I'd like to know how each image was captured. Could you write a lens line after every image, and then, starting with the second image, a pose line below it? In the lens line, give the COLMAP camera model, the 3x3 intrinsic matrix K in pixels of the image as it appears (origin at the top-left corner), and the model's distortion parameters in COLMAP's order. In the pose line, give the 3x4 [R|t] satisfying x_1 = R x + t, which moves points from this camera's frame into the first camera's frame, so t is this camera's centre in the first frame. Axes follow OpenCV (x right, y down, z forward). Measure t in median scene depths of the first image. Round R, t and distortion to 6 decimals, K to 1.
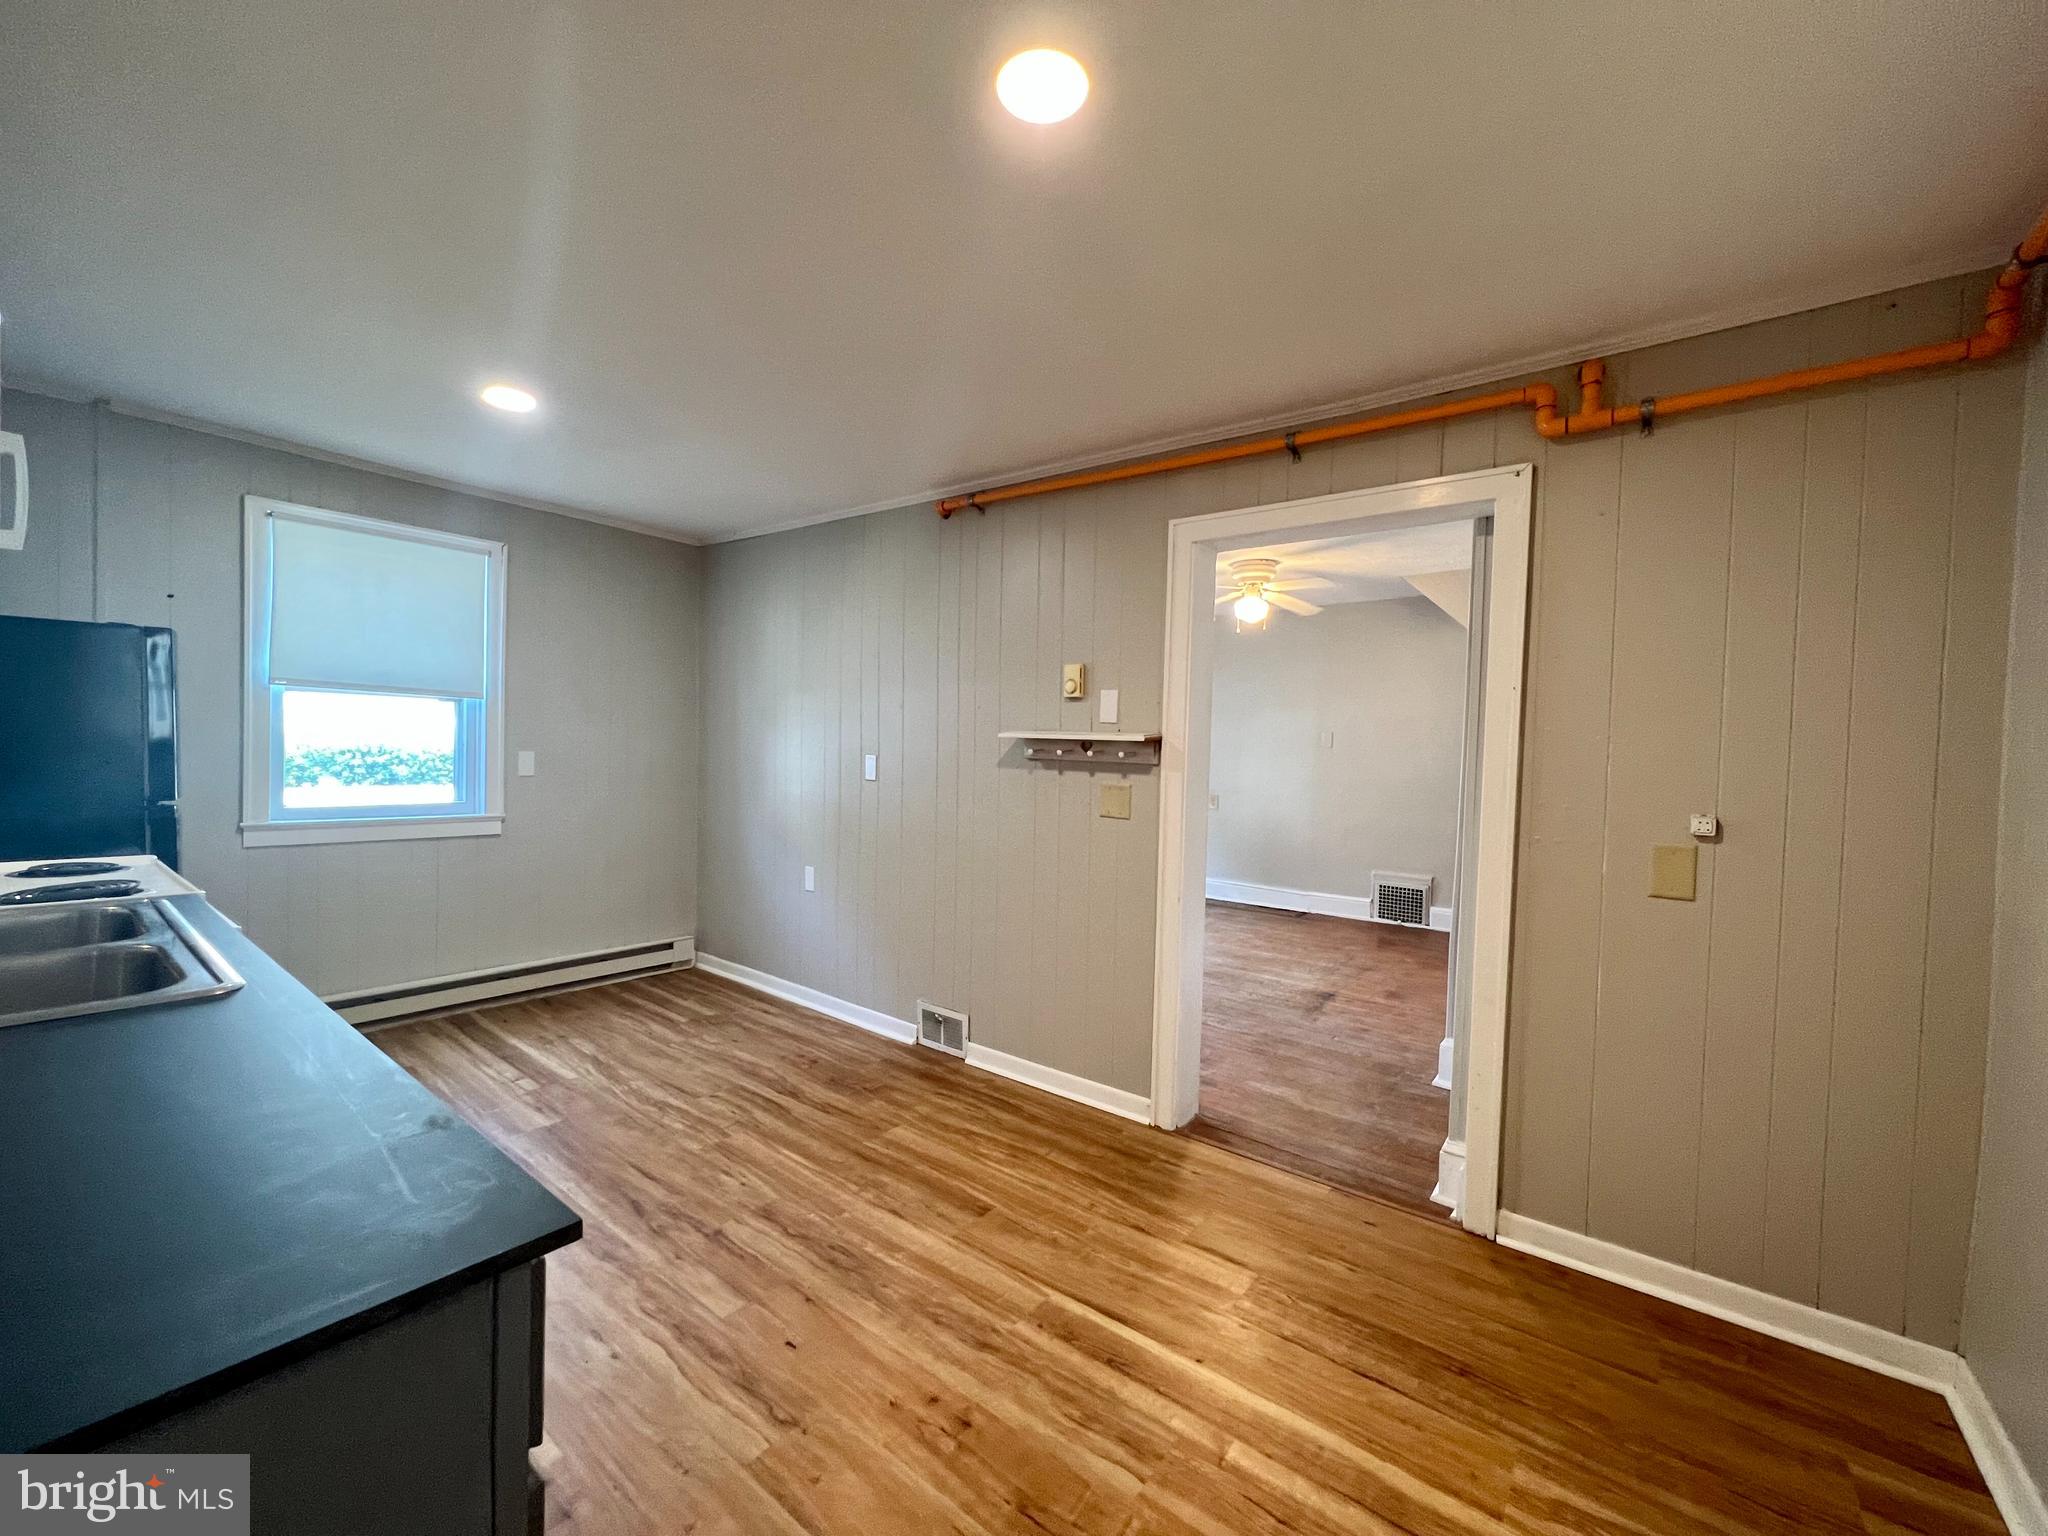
lens RADIAL K [[825.1, 0, 1022.3], [0, 825.1, 761.0], [0, 0, 1]] dist [-0.000072, 0.000985]
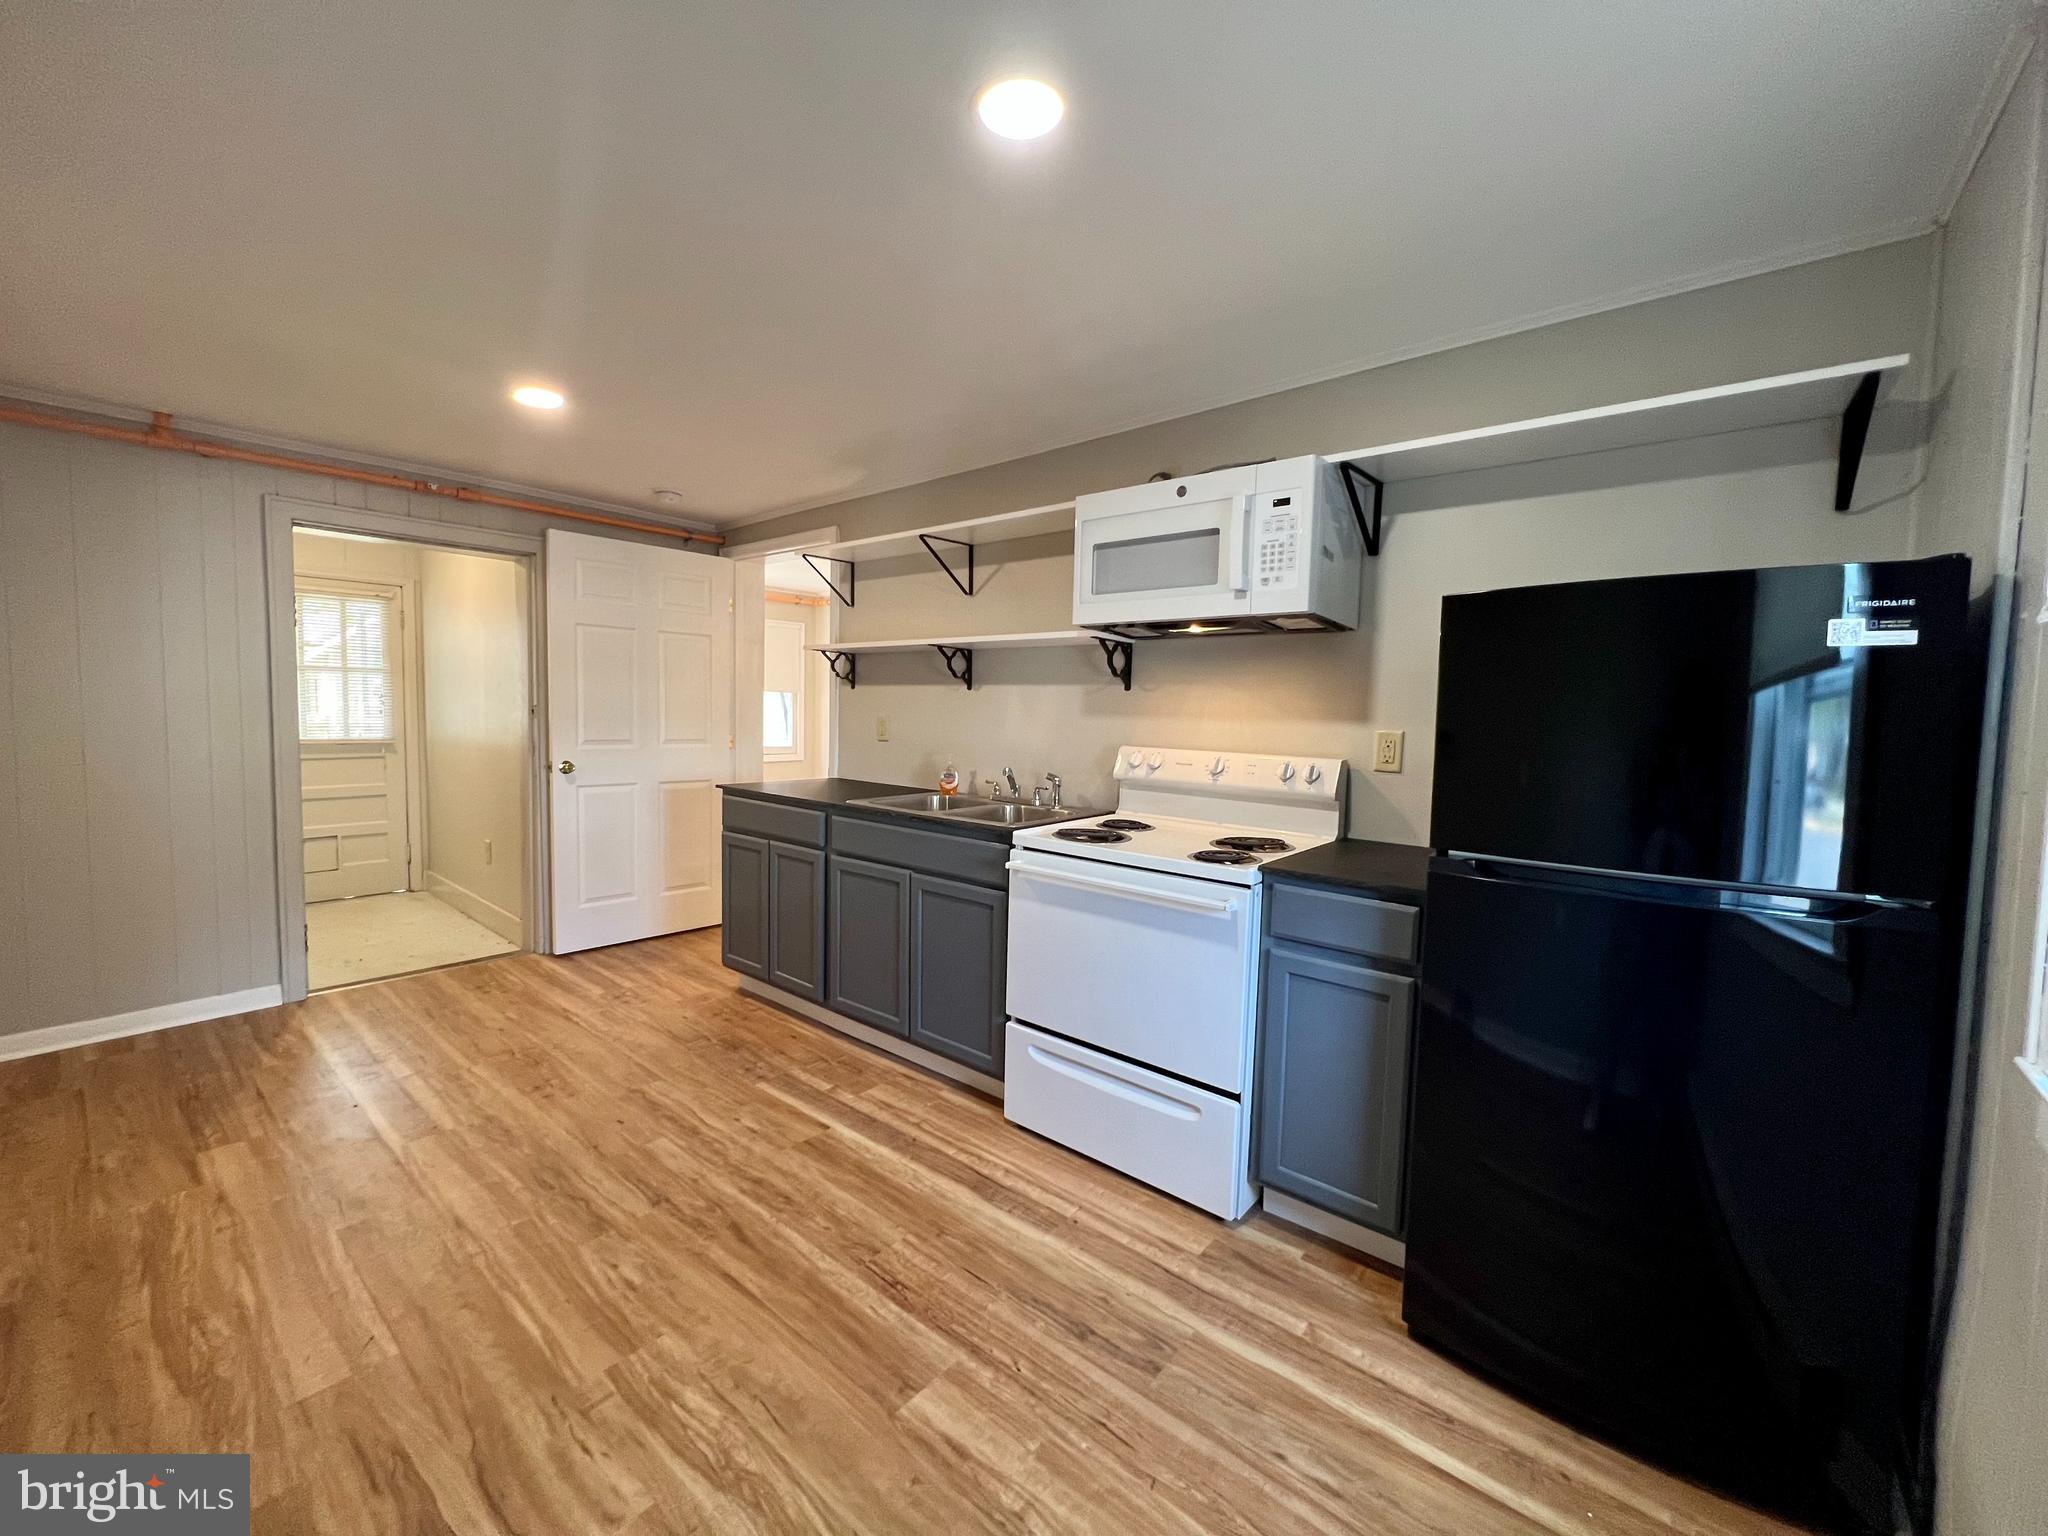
lens RADIAL K [[821.4, 0, 1026.0], [0, 821.4, 768.5], [0, 0, 1]] dist [0.002308, -0.000082]
pose [[-0.998489, -0.052327, 0.016778, -0.584847], [-0.050607, 0.994626, 0.090324, -0.051145], [-0.021414, 0.089338, -0.995771, 1.404913]]
